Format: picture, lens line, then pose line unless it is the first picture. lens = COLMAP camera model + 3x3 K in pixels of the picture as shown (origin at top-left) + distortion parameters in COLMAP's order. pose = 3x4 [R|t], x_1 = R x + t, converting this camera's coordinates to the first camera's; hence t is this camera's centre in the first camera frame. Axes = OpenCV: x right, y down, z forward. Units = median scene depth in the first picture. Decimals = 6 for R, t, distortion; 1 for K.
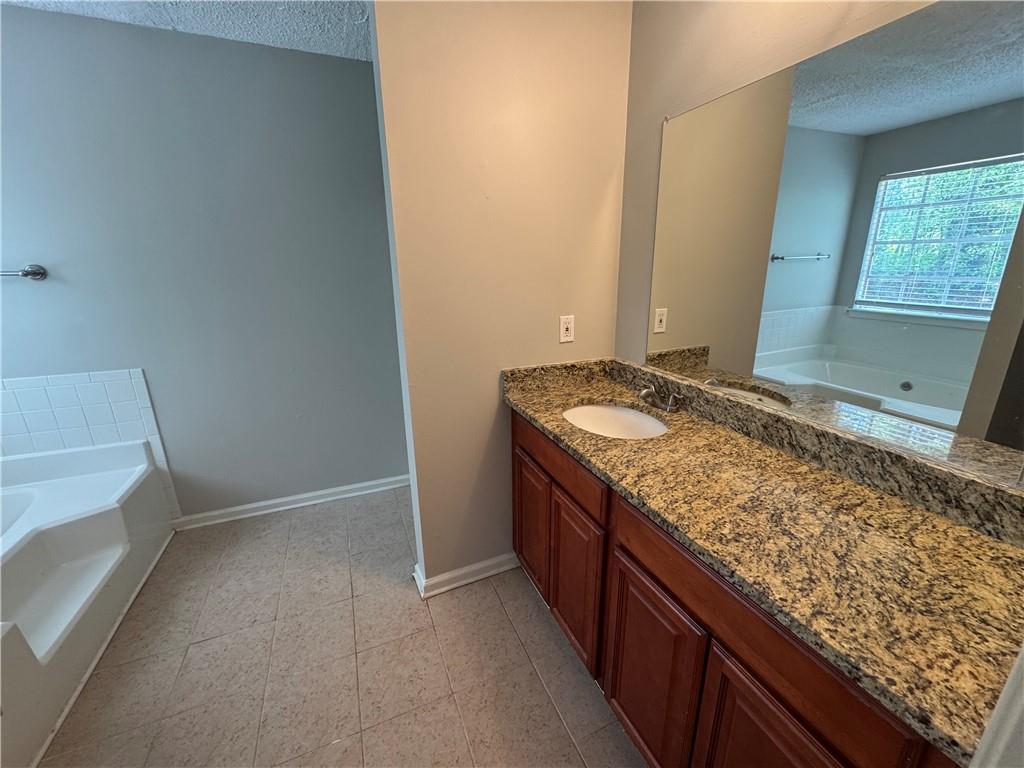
lens RADIAL K [[409.3, 0, 514.0], [0, 409.3, 386.5], [0, 0, 1]] dist [-0.005339, 0.000168]
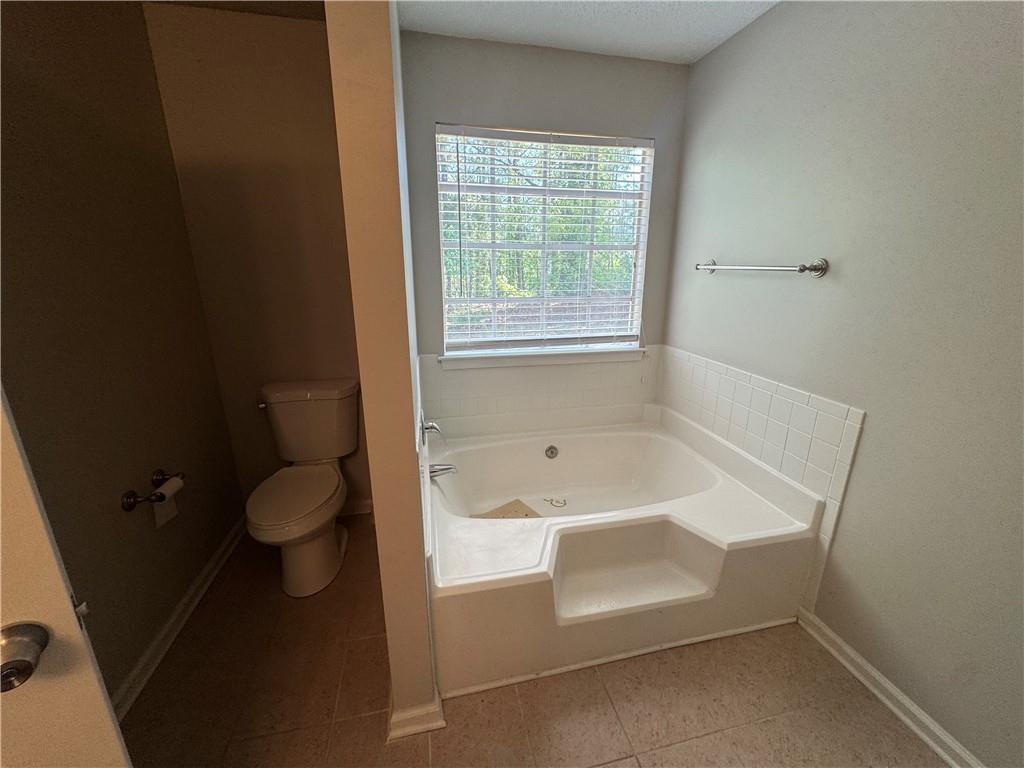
lens RADIAL K [[409.3, 0, 509.6], [0, 409.3, 386.3], [0, 0, 1]] dist [-0.005339, 0.000168]
pose [[-0.184928, 0.282283, -0.941339, -0.177041], [-0.274025, 0.905059, 0.325236, -0.139203], [0.943776, 0.318095, -0.090018, 0.487803]]
